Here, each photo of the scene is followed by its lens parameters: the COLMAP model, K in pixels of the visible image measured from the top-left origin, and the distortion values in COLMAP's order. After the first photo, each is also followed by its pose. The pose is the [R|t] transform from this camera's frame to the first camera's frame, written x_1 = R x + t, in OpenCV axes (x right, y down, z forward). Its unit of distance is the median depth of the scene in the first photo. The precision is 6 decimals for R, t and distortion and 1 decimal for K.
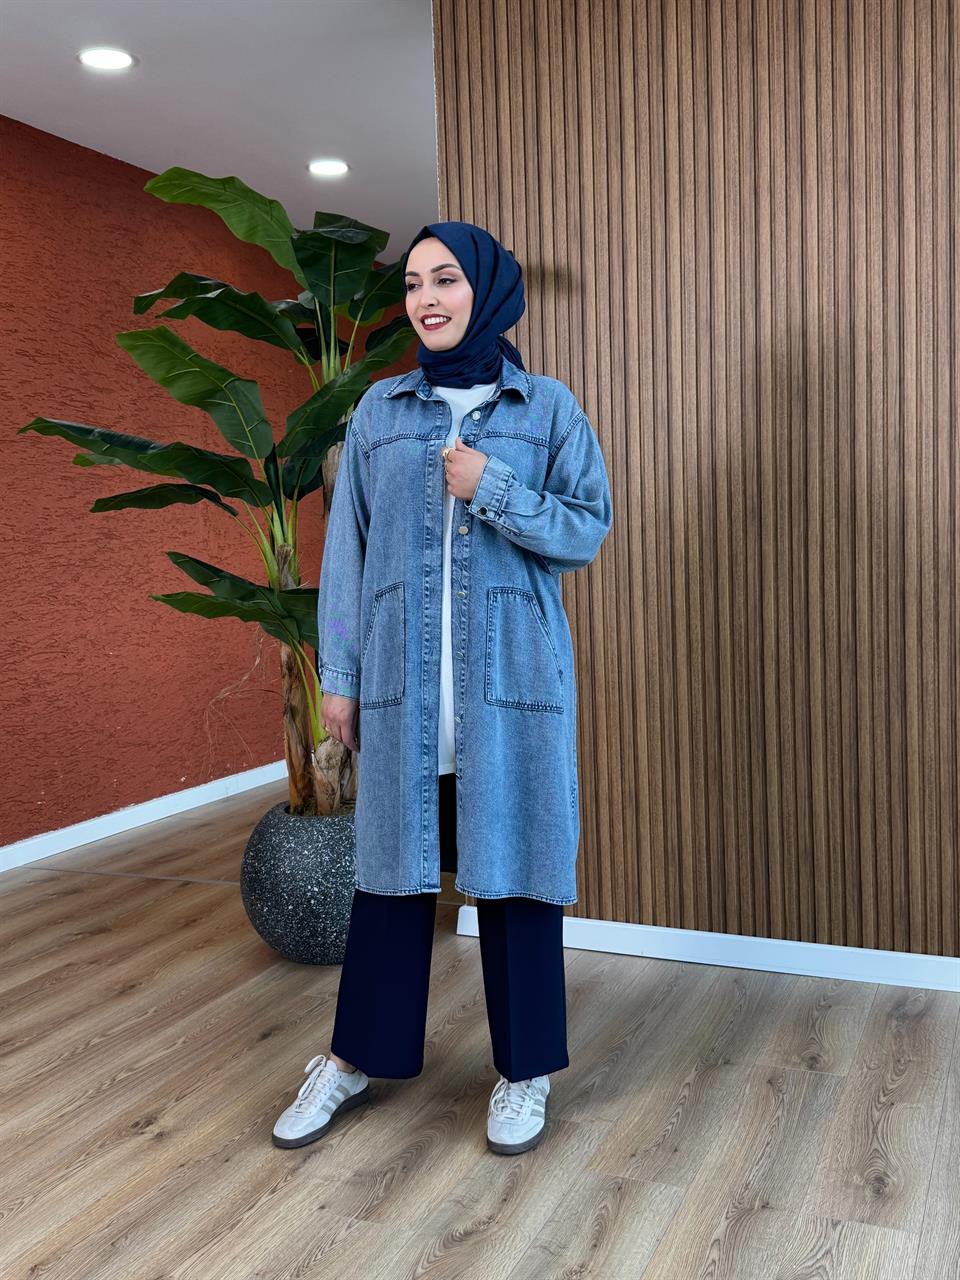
lens RADIAL K [[1287.9, 0, 489.4], [0, 1287.9, 633.8], [0, 0, 1]] dist [-0.017774, 0.000000]
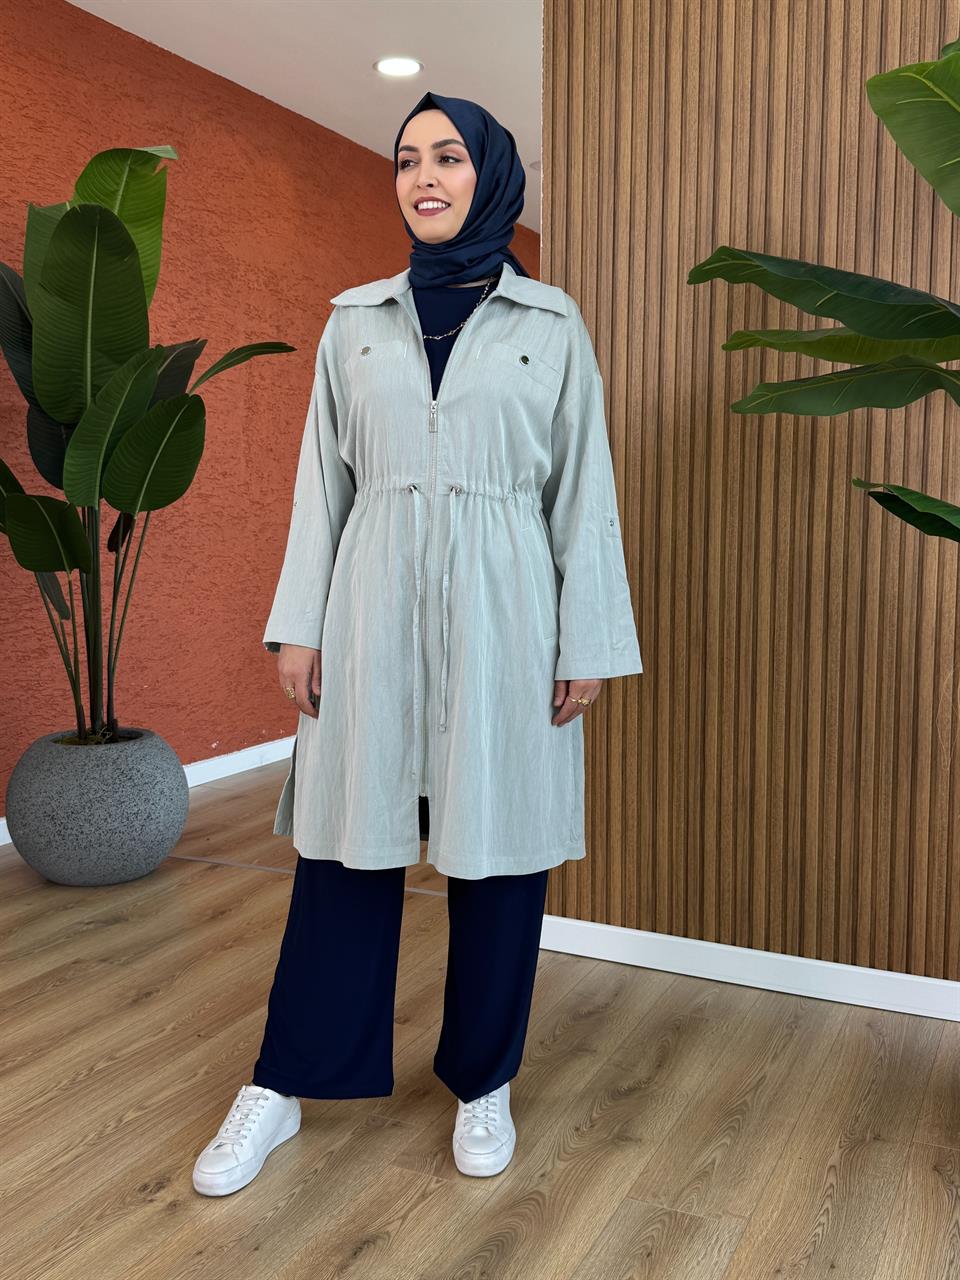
lens RADIAL K [[1287.9, 0, 479.6], [0, 1287.9, 645.8], [0, 0, 1]] dist [-0.017774, 0.000000]
pose [[0.998701, 0.039902, -0.031699, -0.042270], [-0.038805, 0.998651, 0.034504, 0.006913], [0.033033, -0.033229, 0.998902, 0.170050]]
